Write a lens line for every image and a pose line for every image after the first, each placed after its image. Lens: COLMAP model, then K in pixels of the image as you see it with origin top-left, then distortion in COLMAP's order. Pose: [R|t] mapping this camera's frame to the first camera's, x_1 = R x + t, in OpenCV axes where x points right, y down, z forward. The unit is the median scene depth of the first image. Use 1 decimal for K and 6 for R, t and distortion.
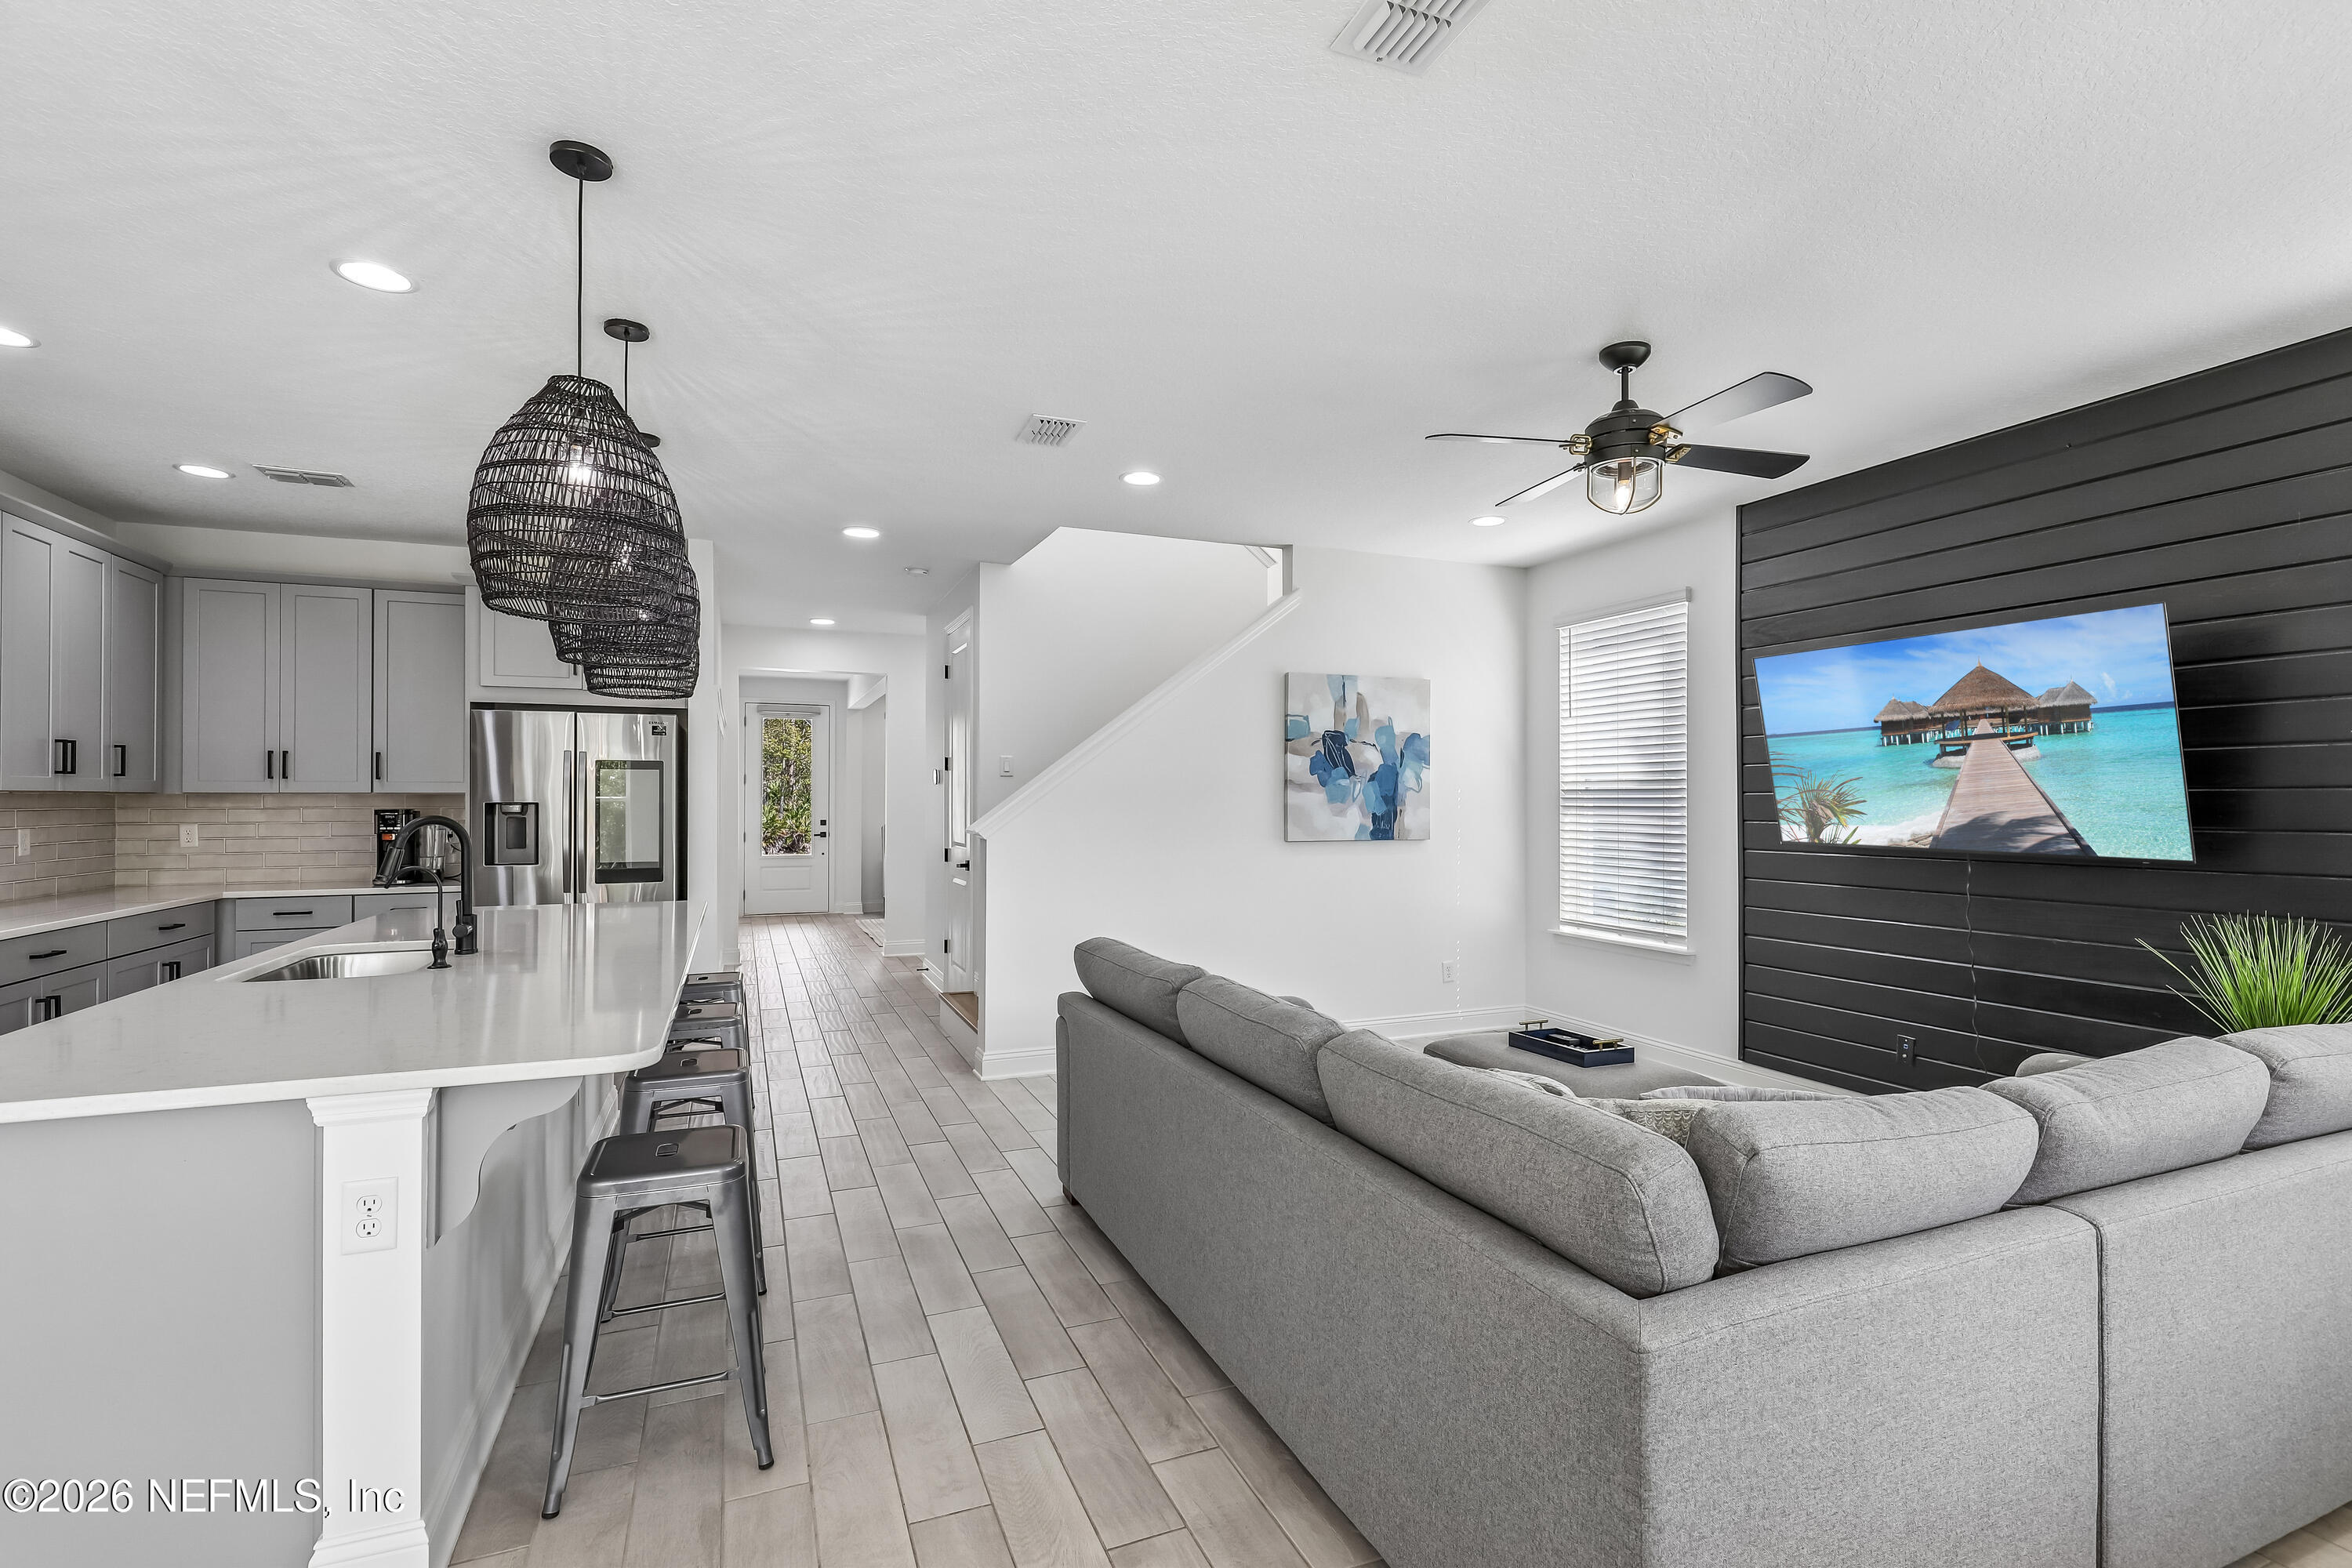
lens RADIAL K [[1065.6, 0, 1168.0], [0, 1065.6, 791.7], [0, 0, 1]] dist [-0.003461, 0.000029]
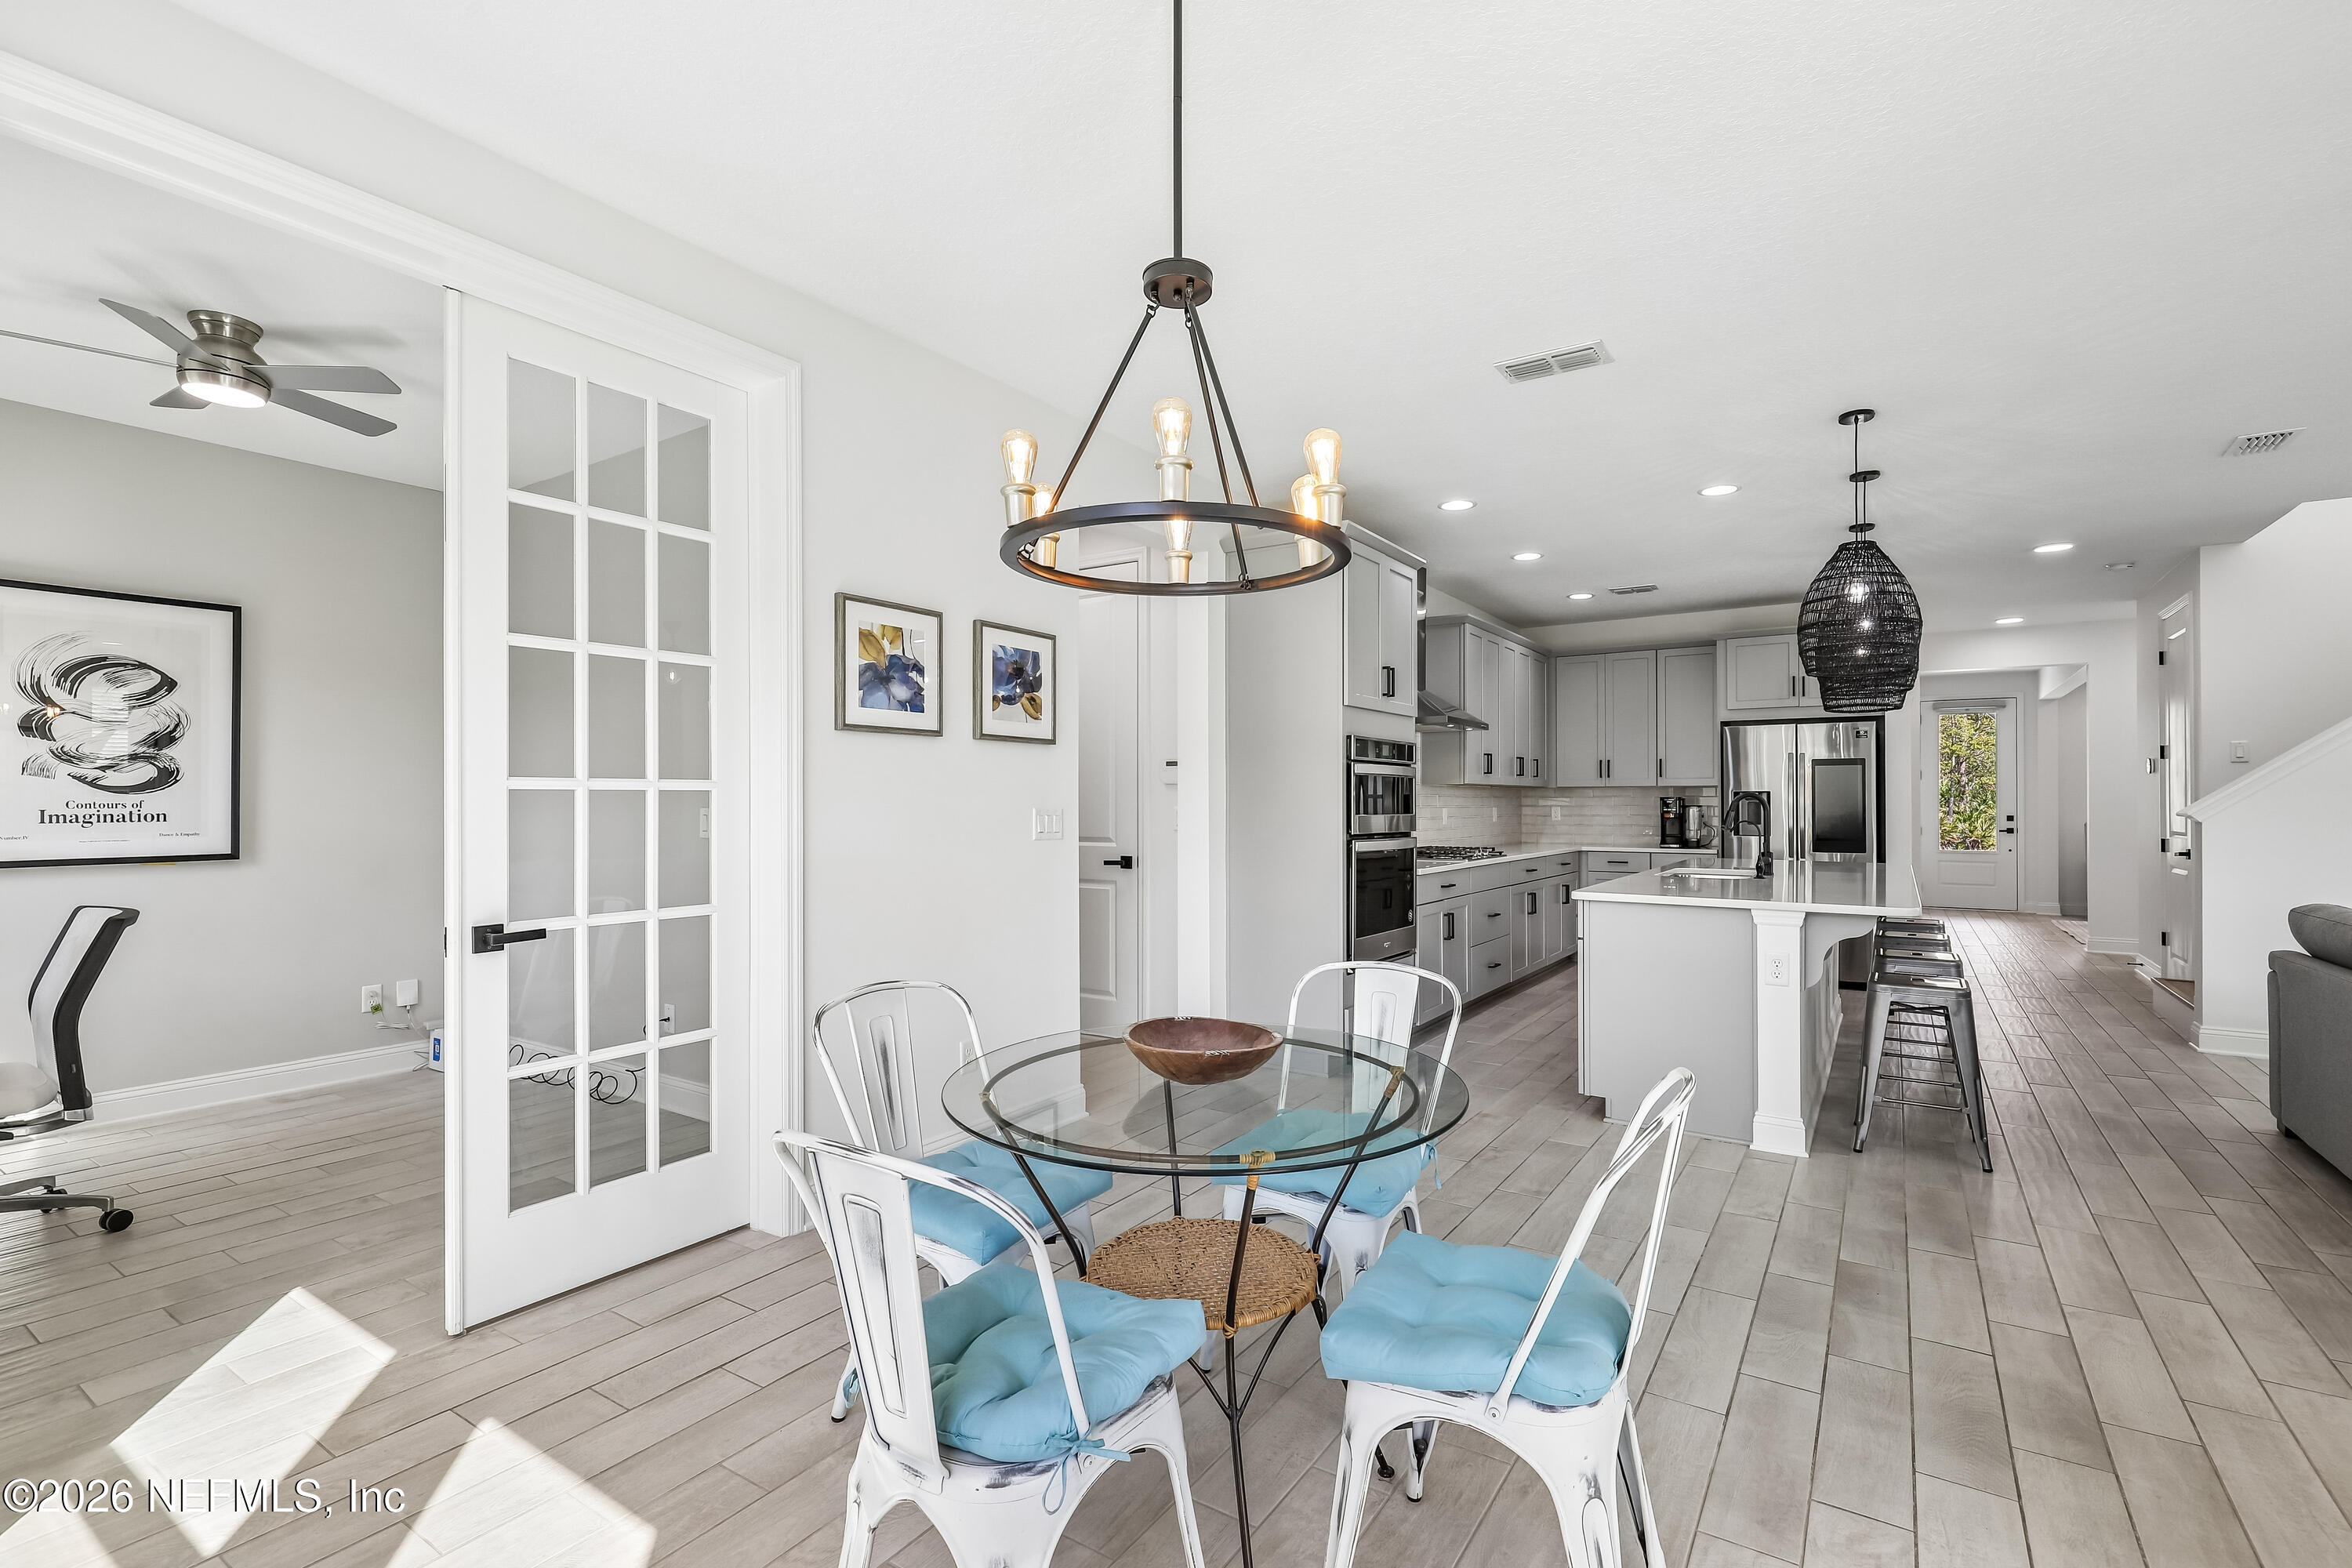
lens RADIAL K [[1065.6, 0, 1207.8], [0, 1065.6, 795.9], [0, 0, 1]] dist [-0.003461, 0.000029]
pose [[0.577188, -0.006666, -0.816584, 0.154225], [0.006975, 0.999970, -0.003233, 0.021037], [0.816582, -0.003830, 0.577217, -0.521806]]
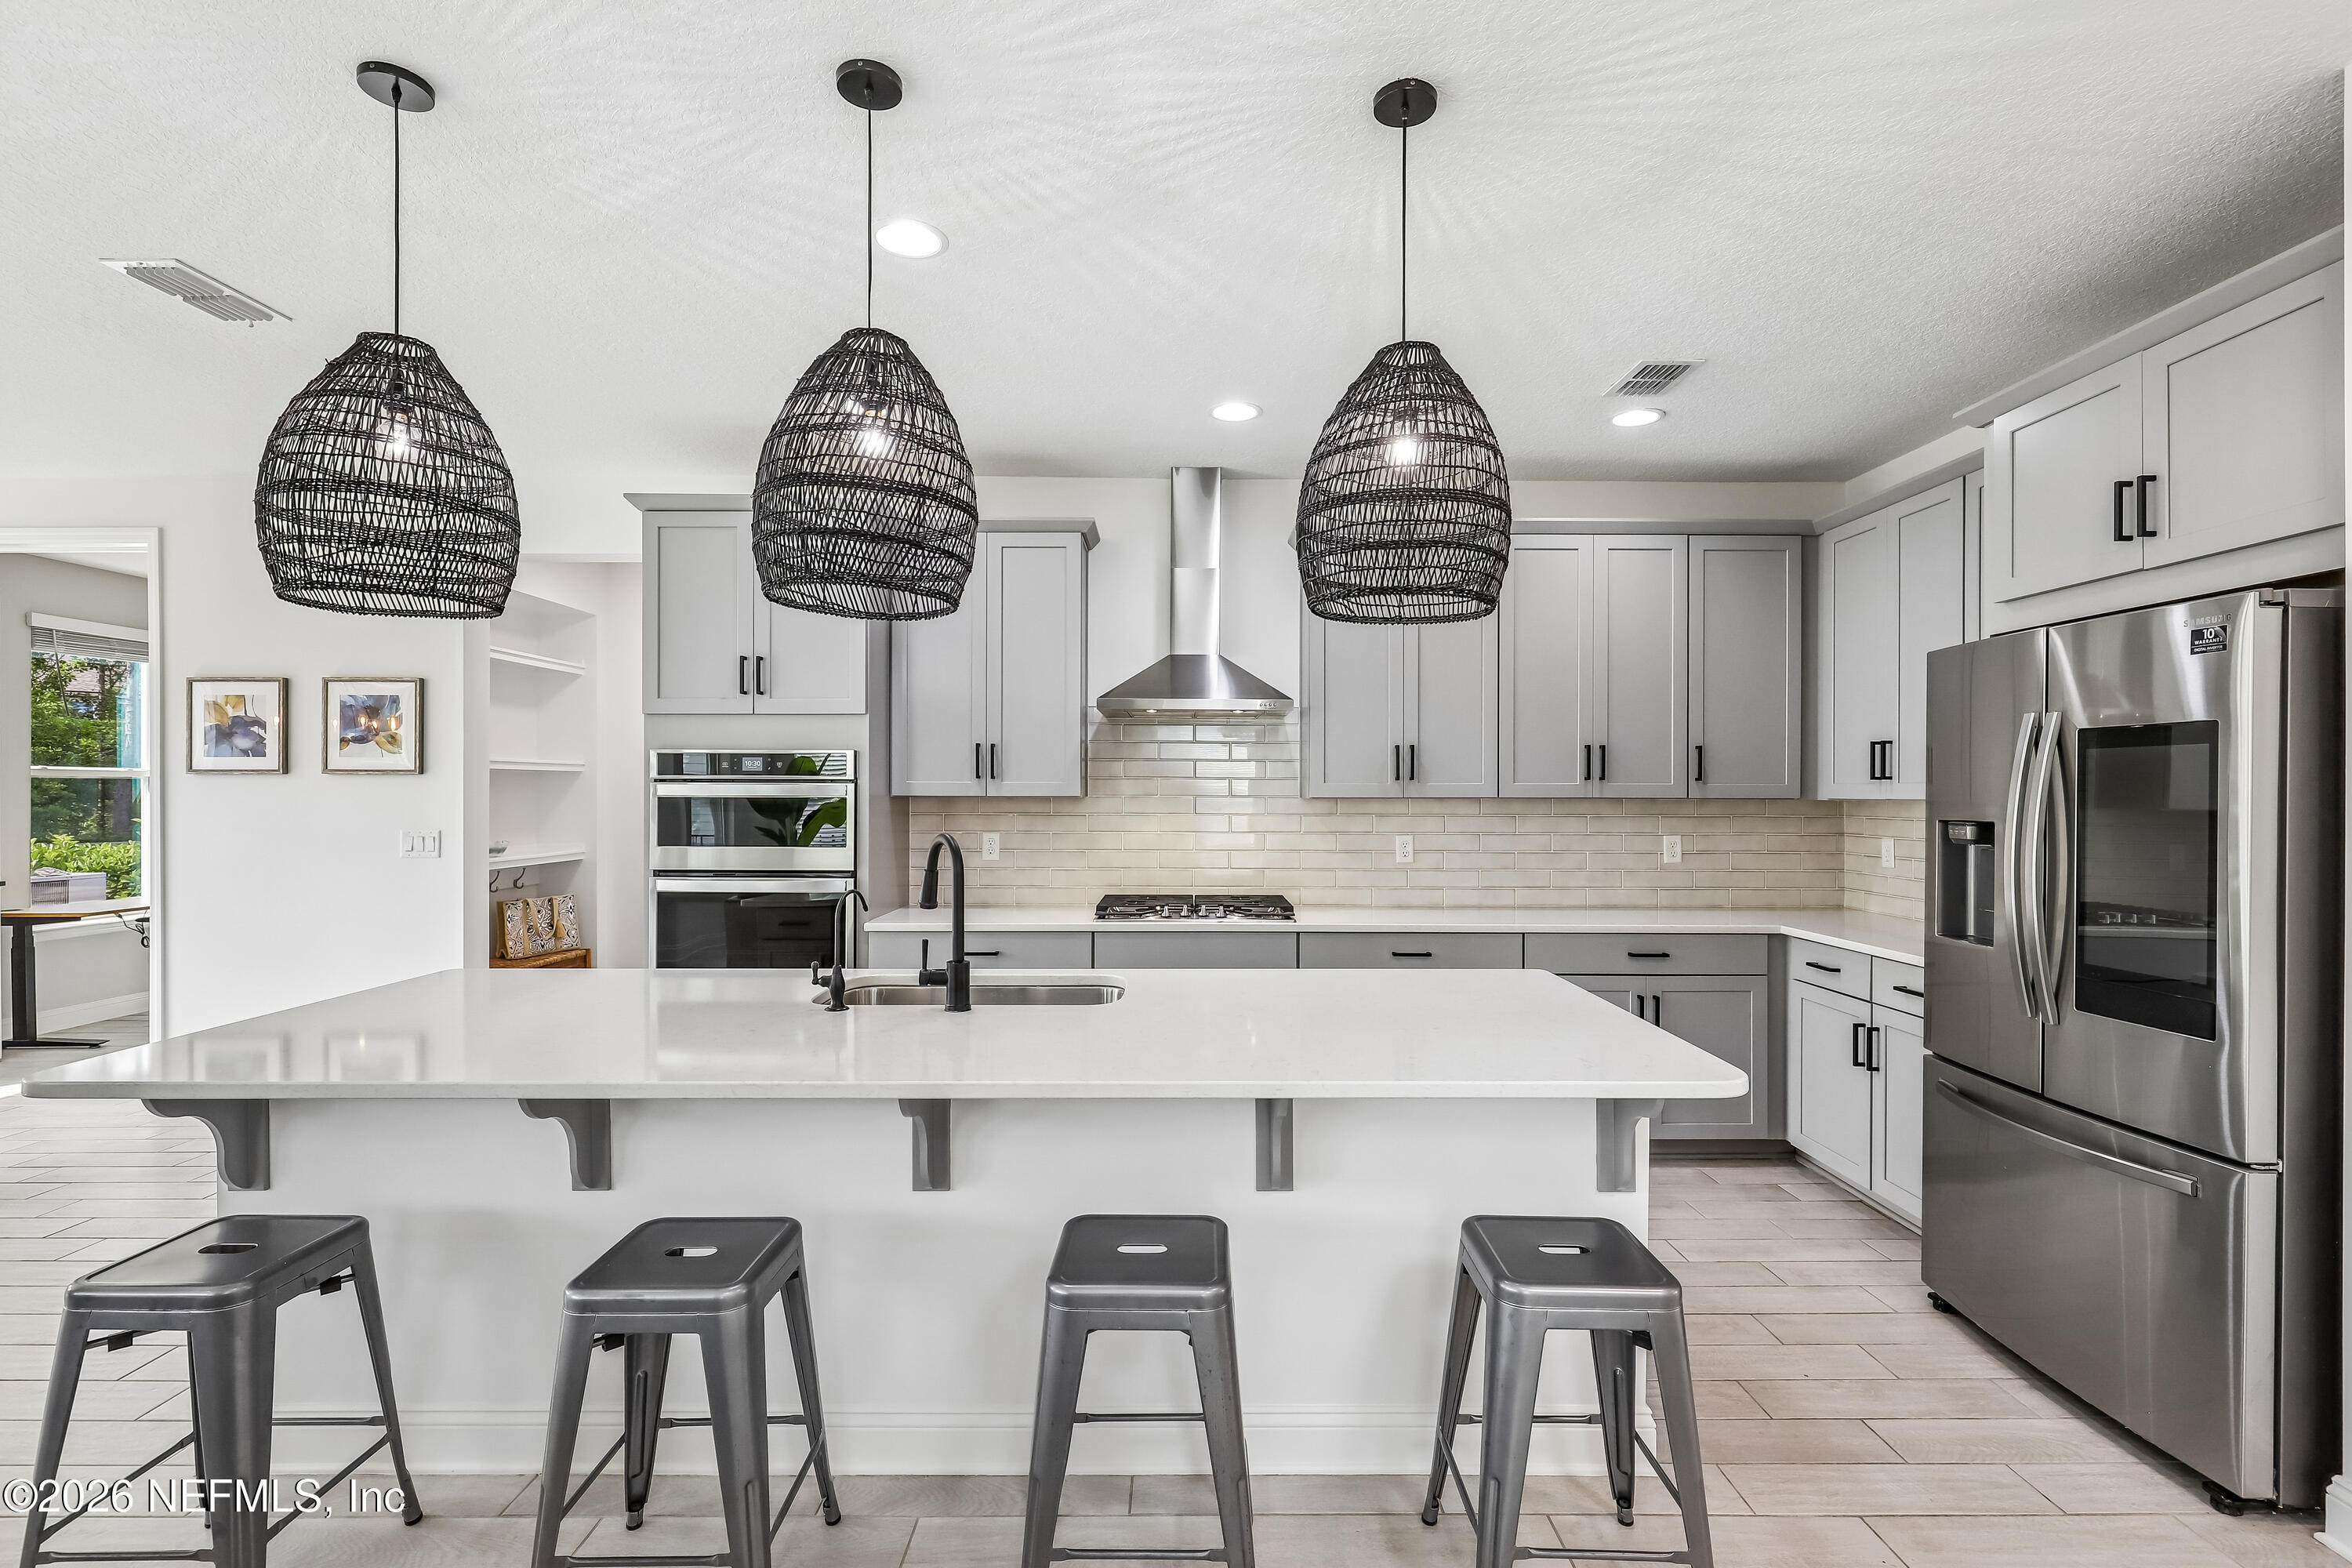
lens RADIAL K [[1065.6, 0, 1189.0], [0, 1065.6, 796.4], [0, 0, 1]] dist [-0.003461, 0.000029]
pose [[-0.365427, -0.000048, -0.930840, 0.012107], [0.004510, 0.999988, -0.001822, -0.001713], [0.930829, -0.004864, -0.365422, 1.090067]]
